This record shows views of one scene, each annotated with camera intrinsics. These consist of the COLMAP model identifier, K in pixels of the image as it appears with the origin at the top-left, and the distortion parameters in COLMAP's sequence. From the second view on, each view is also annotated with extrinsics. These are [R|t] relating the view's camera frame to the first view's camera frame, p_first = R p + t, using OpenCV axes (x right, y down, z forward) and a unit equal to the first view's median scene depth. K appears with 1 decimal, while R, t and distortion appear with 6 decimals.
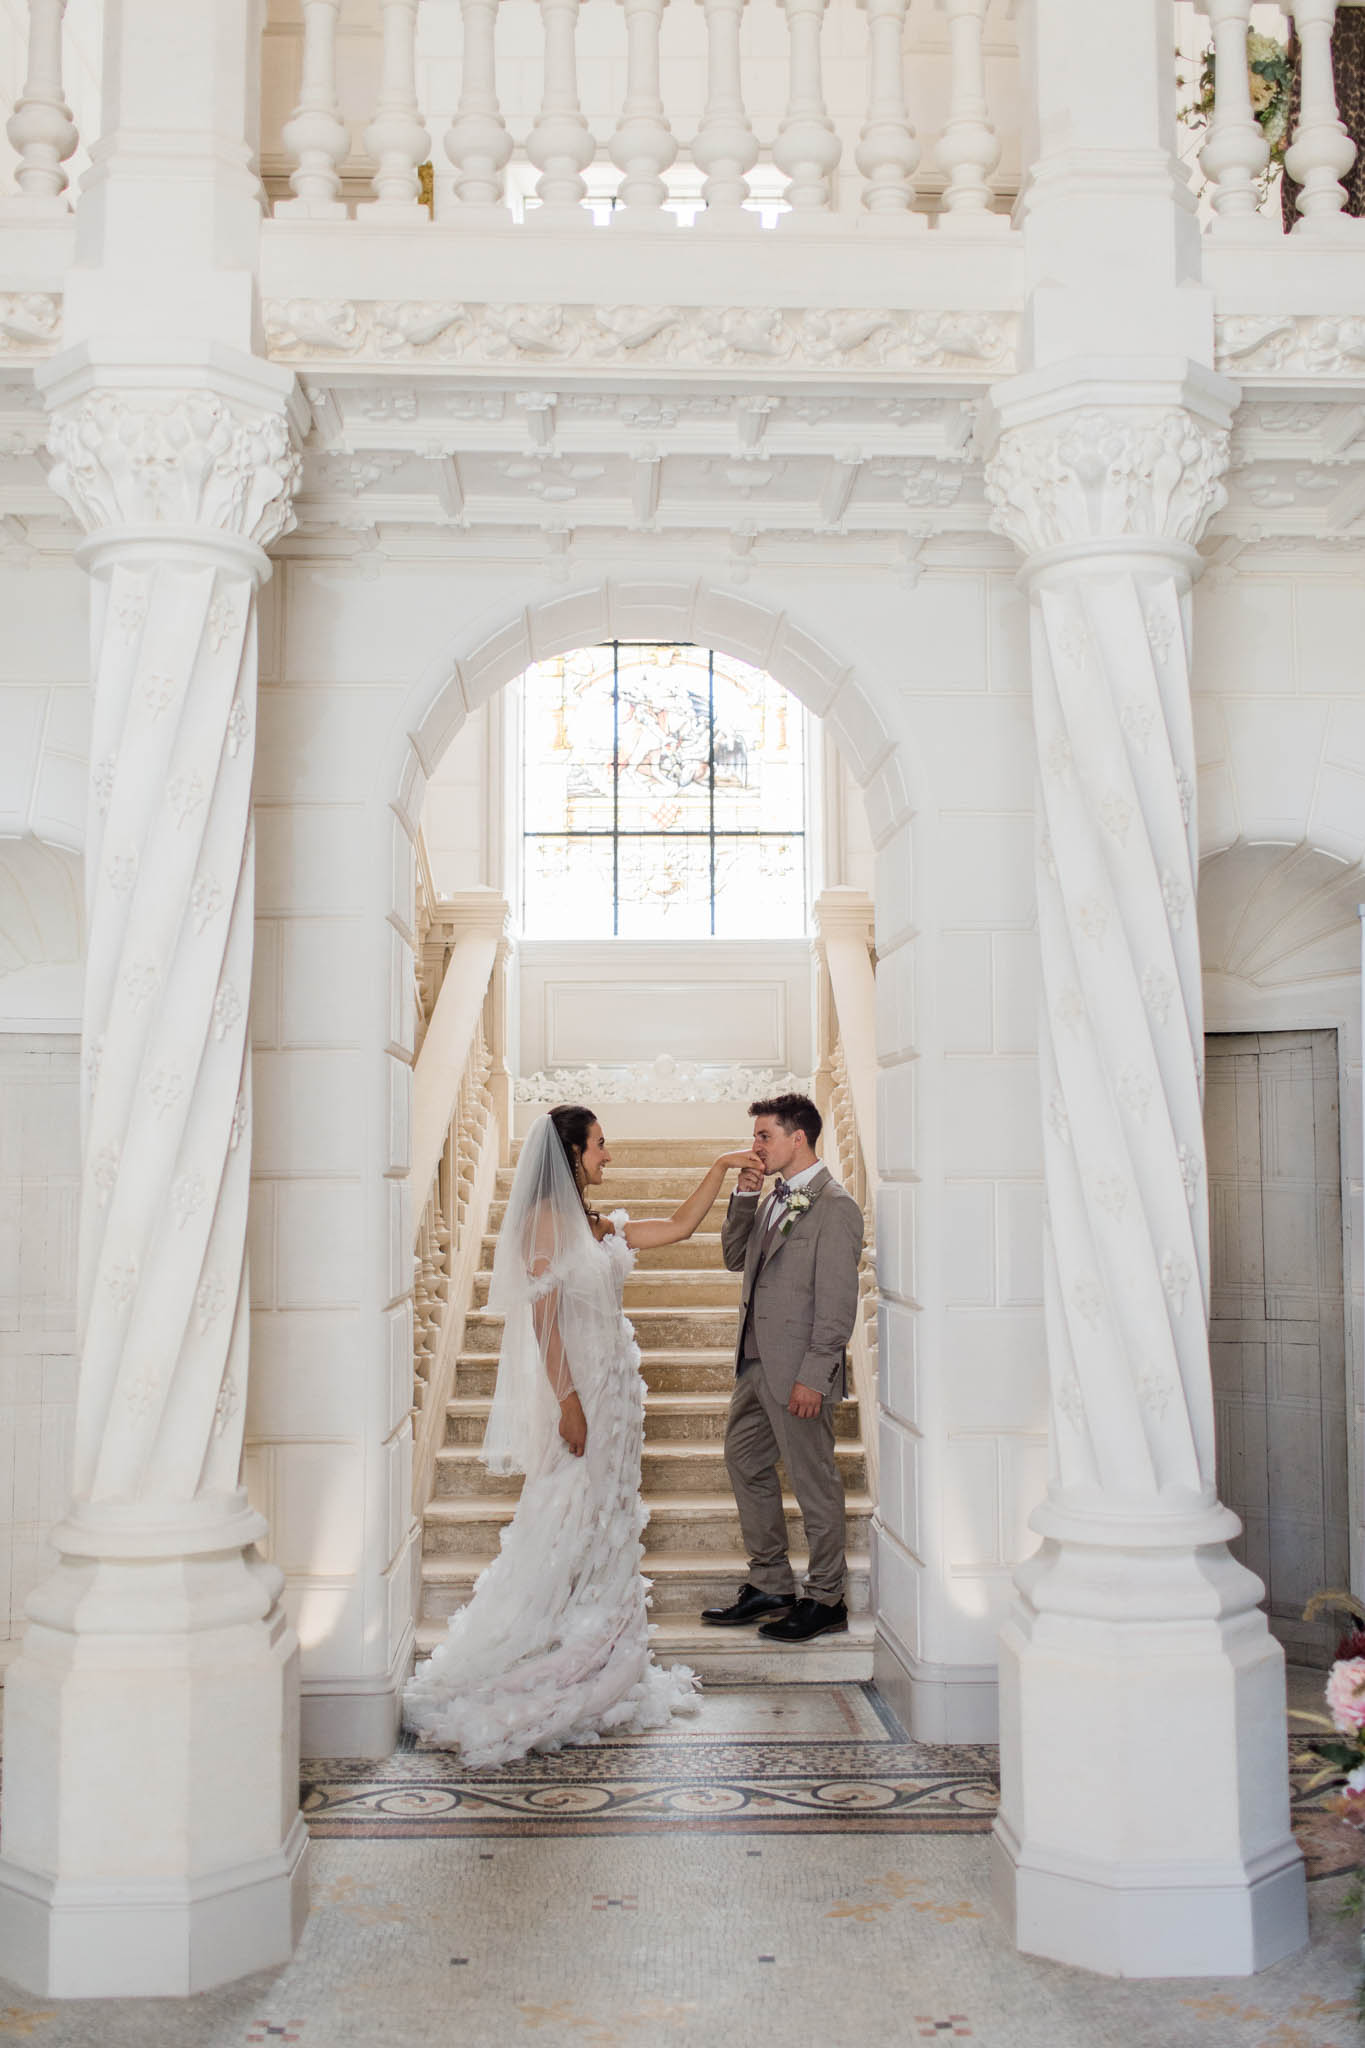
lens RADIAL K [[2153.2, 0, 749.5], [0, 2153.2, 986.3], [0, 0, 1]] dist [-0.005926, -0.009545]
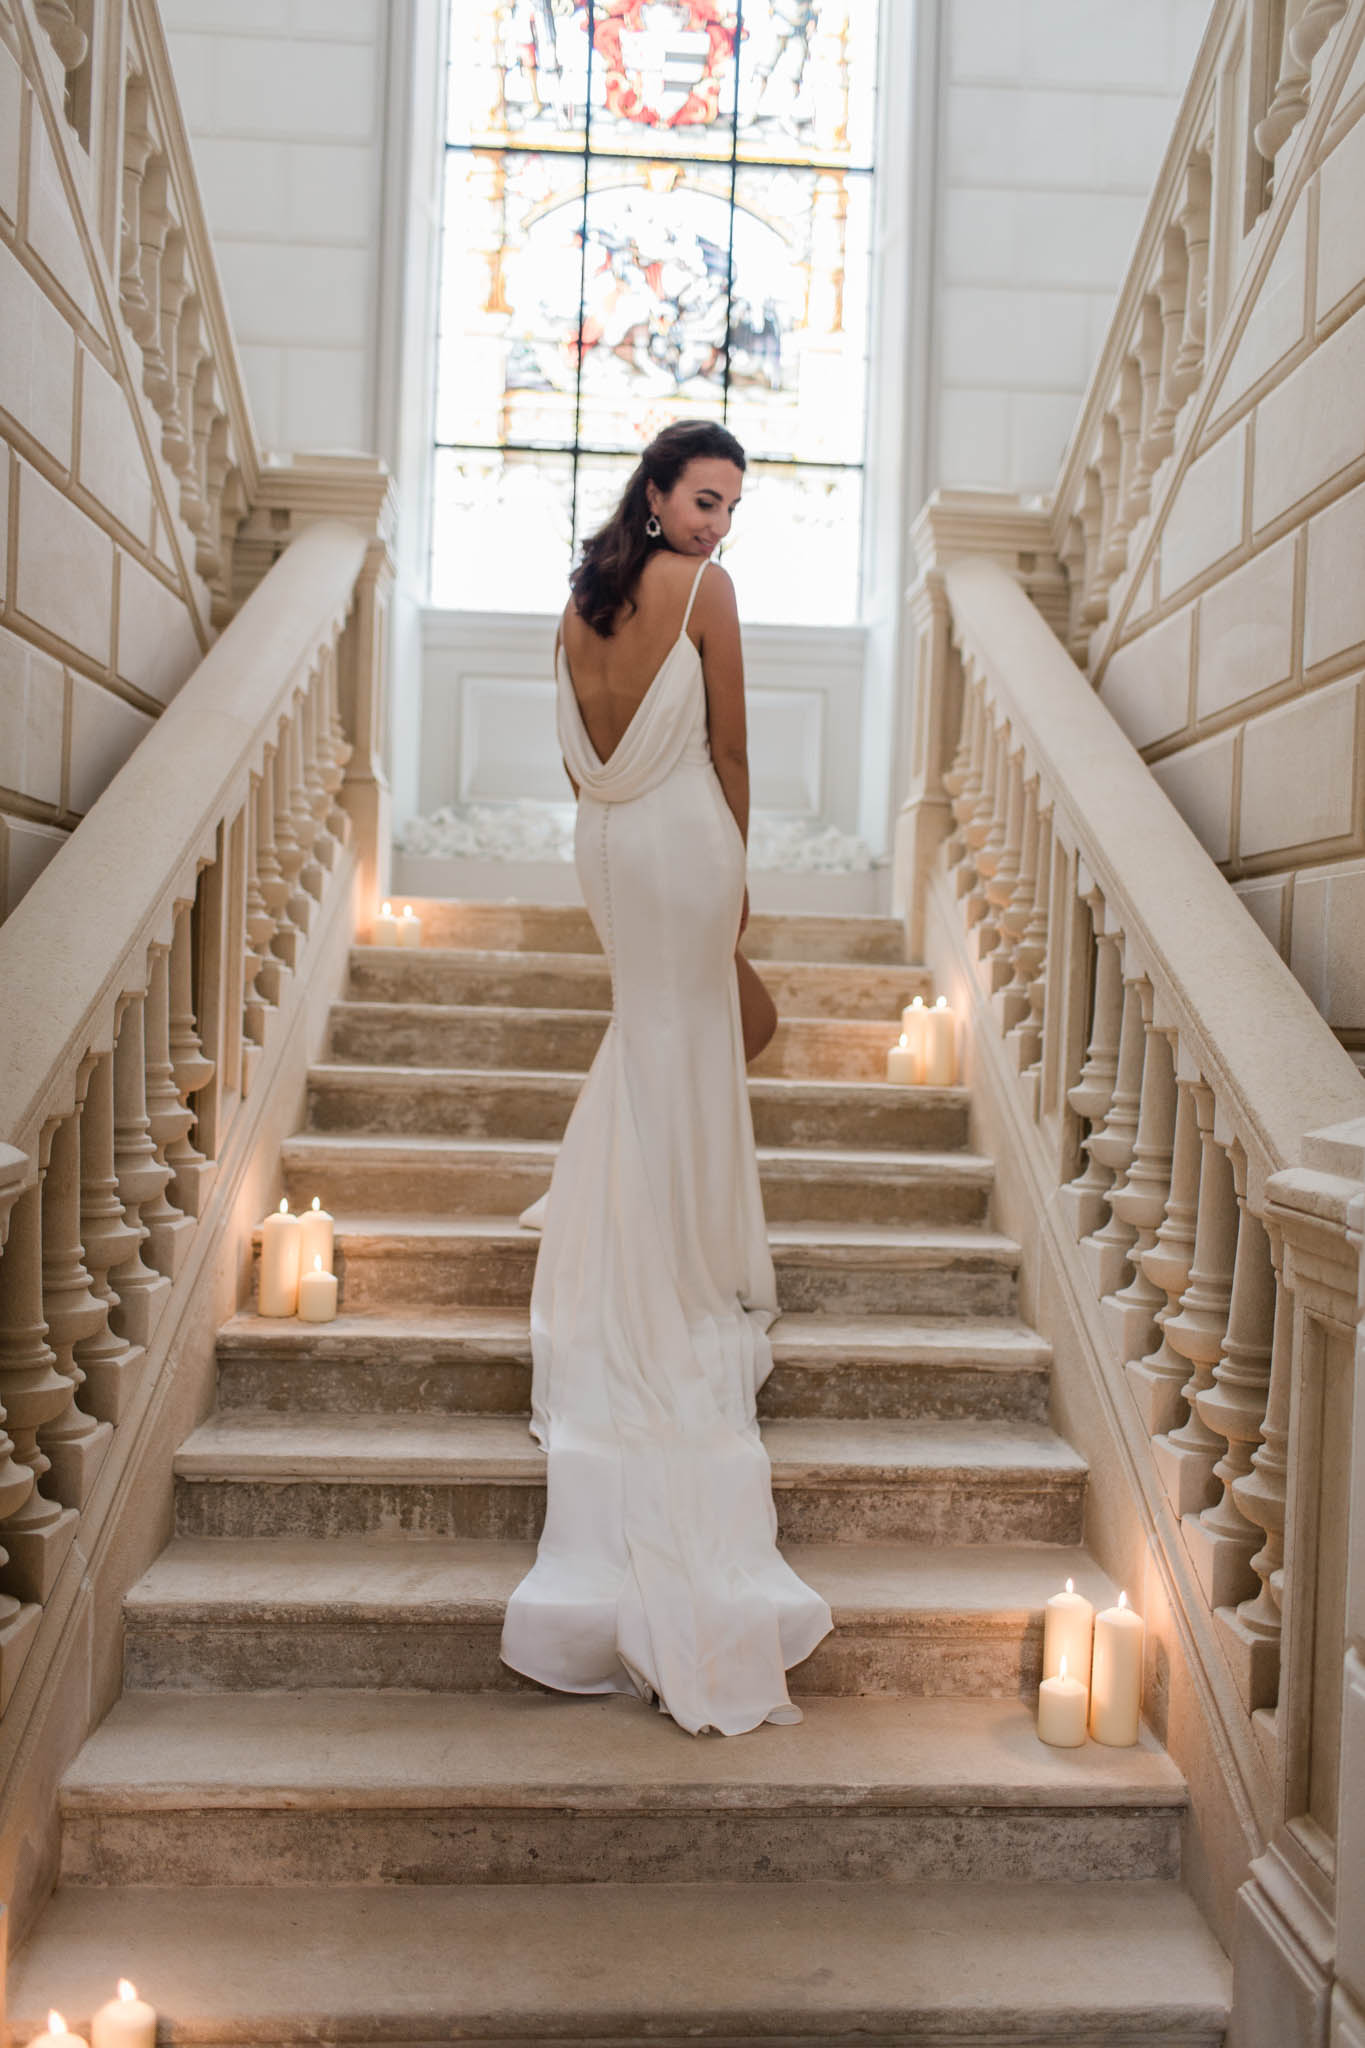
lens RADIAL K [[2058.1, 0, 682.5], [0, 2058.1, 1024.0], [0, 0, 1]] dist [0.004388, -0.010496]
pose [[0.999170, 0.040485, 0.004499, -0.073993], [-0.040733, 0.993906, 0.102431, 0.104097], [-0.000324, -0.102529, 0.994730, 1.040809]]
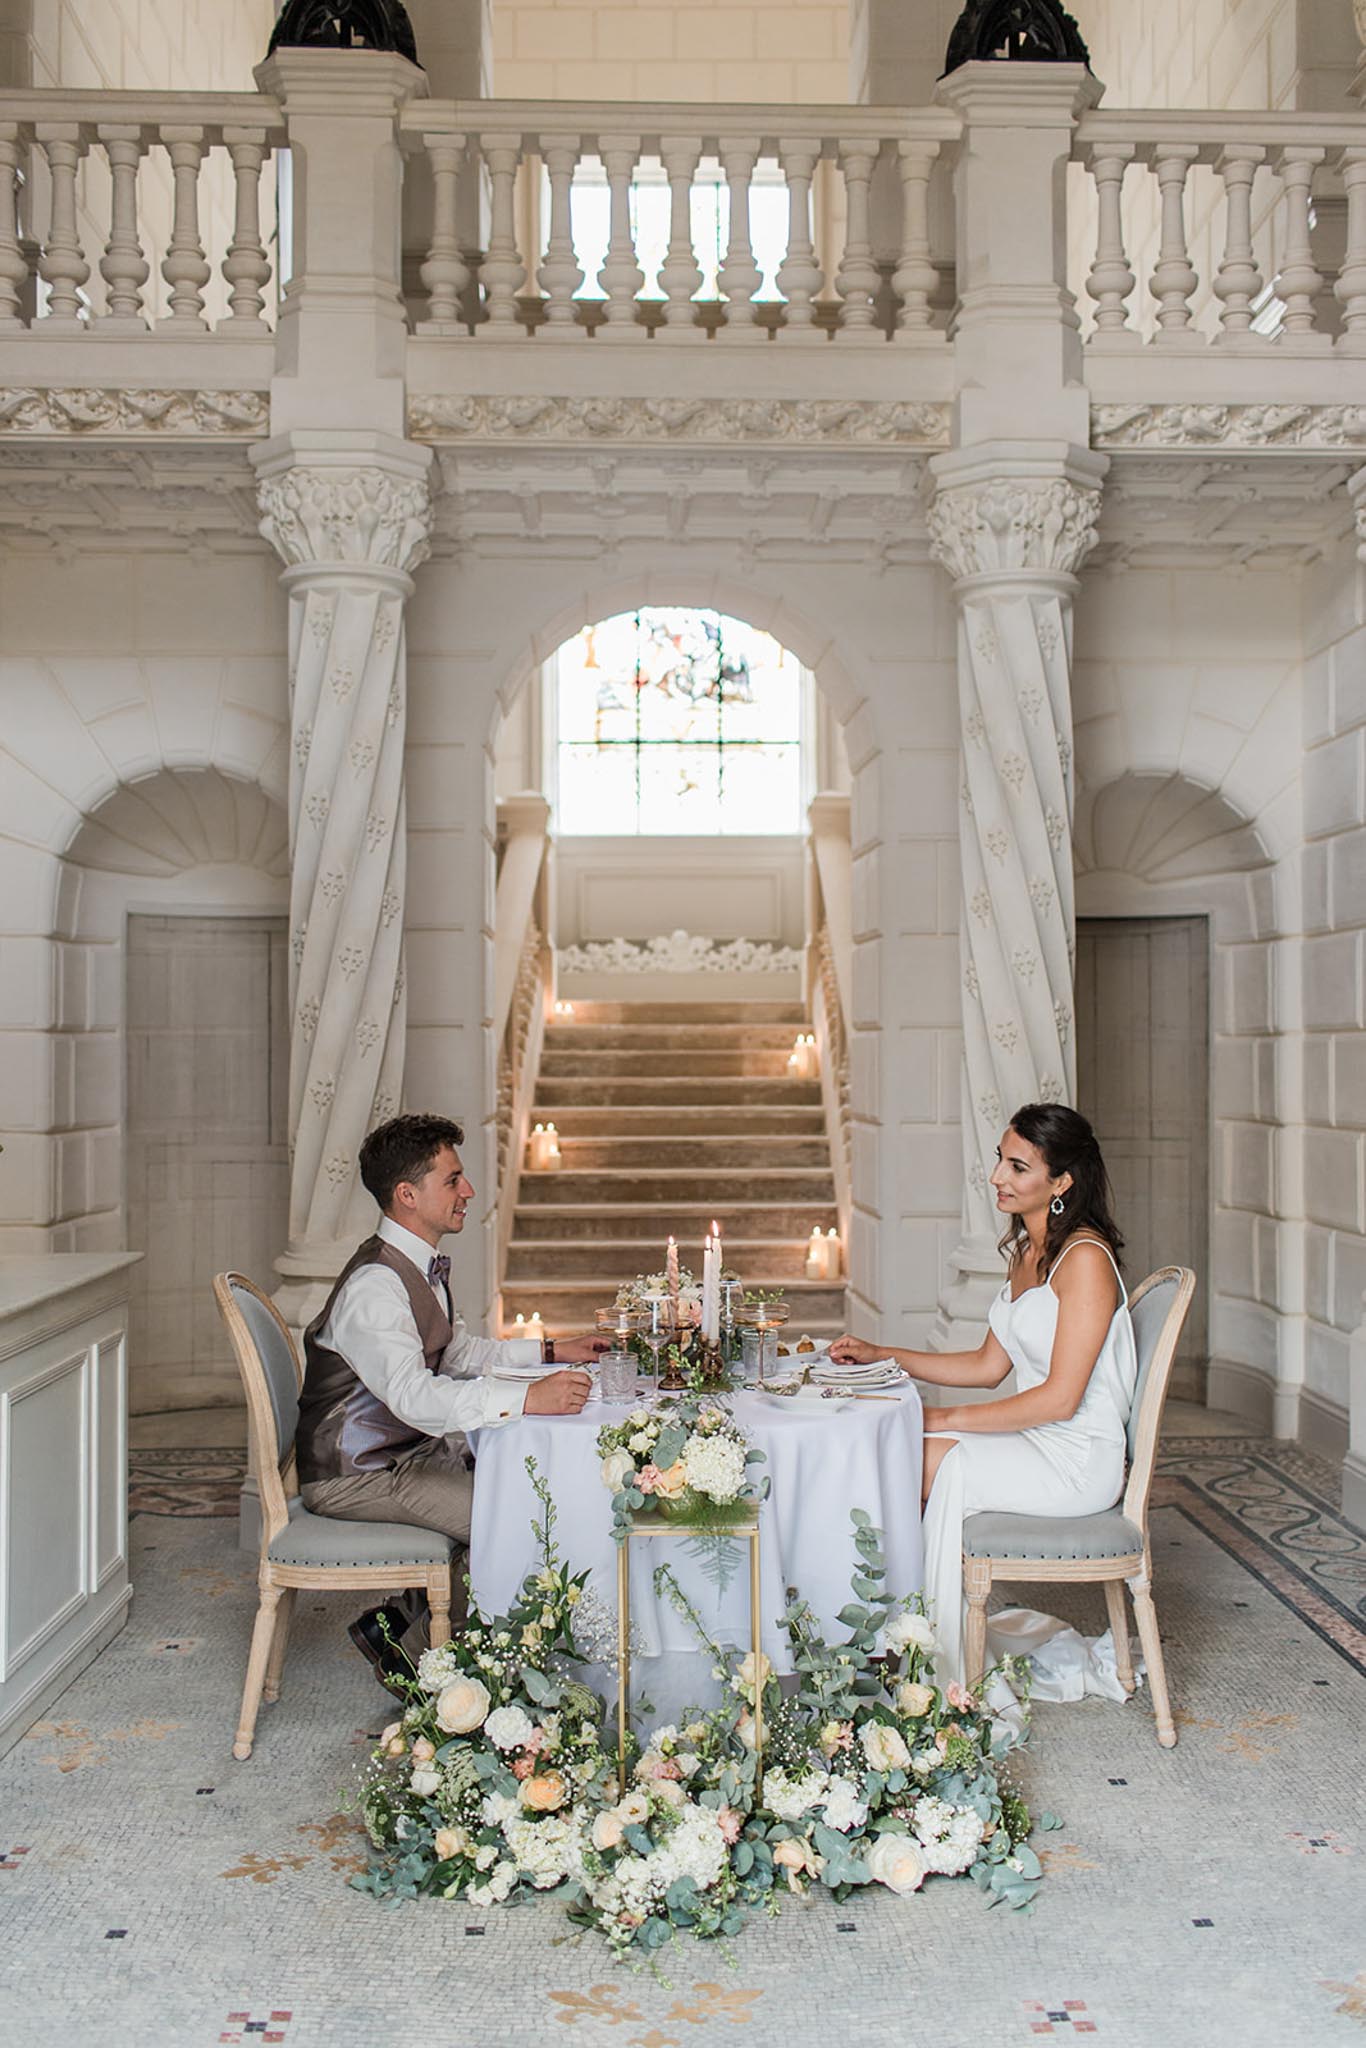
lens RADIAL K [[2058.1, 0, 683.0], [0, 2058.1, 1024.0], [0, 0, 1]] dist [0.004388, -0.010496]
pose [[0.999486, 0.003078, -0.031913, -0.004182], [-0.000564, 0.996914, 0.078500, -0.017316], [0.032057, -0.078442, 0.996403, -0.358526]]
